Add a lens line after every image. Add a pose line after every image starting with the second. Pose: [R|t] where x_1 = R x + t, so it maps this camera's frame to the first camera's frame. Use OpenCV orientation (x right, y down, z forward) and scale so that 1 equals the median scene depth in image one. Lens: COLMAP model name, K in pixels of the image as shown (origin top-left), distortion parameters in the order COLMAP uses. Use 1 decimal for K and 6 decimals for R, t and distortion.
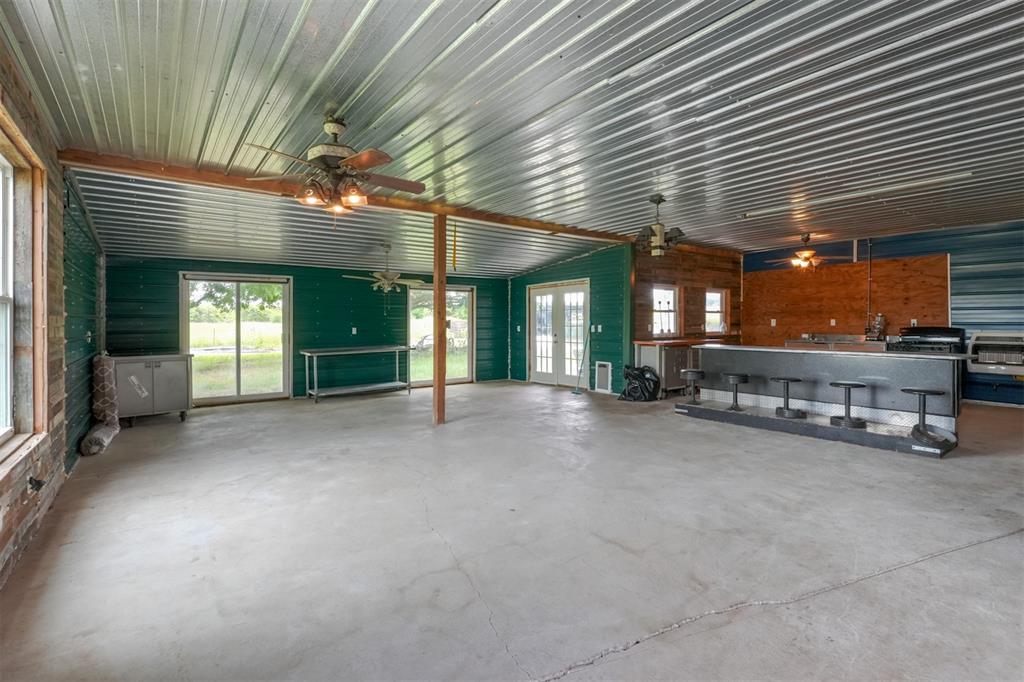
lens RADIAL K [[472.0, 0, 512.3], [0, 472.0, 324.2], [0, 0, 1]] dist [0.016358, 0.000008]
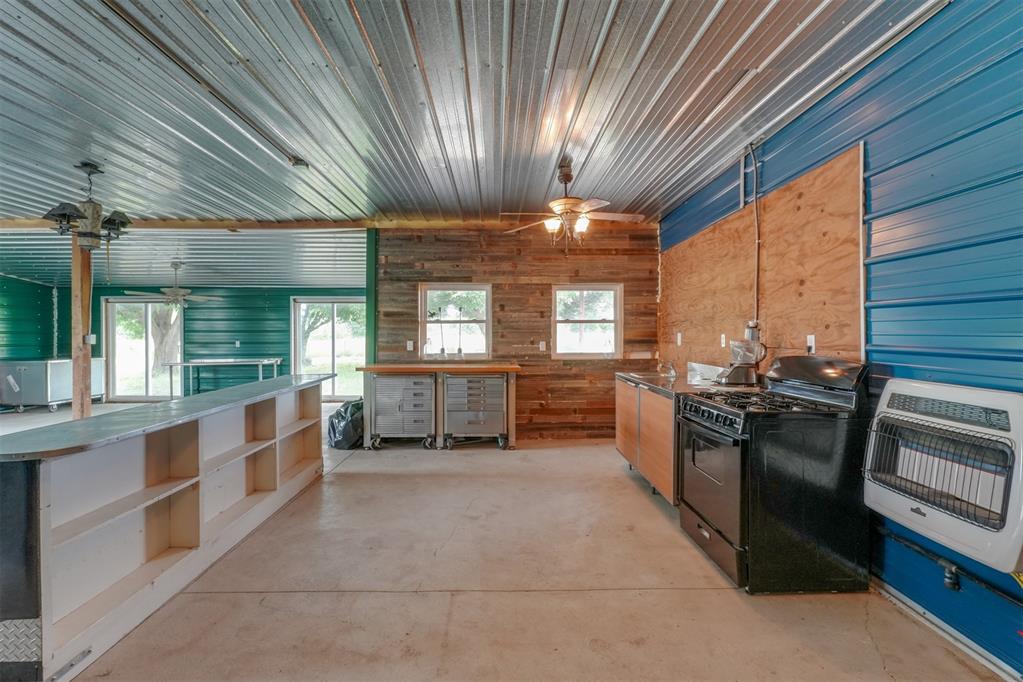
lens RADIAL K [[466.1, 0, 511.5], [0, 466.1, 341.0], [0, 0, 1]] dist [0.000187, 0.000003]
pose [[0.812925, 0.008214, -0.582311, 0.759719], [-0.004841, 0.999961, 0.007347, -0.004717], [0.582349, -0.003153, 0.812933, 0.483430]]
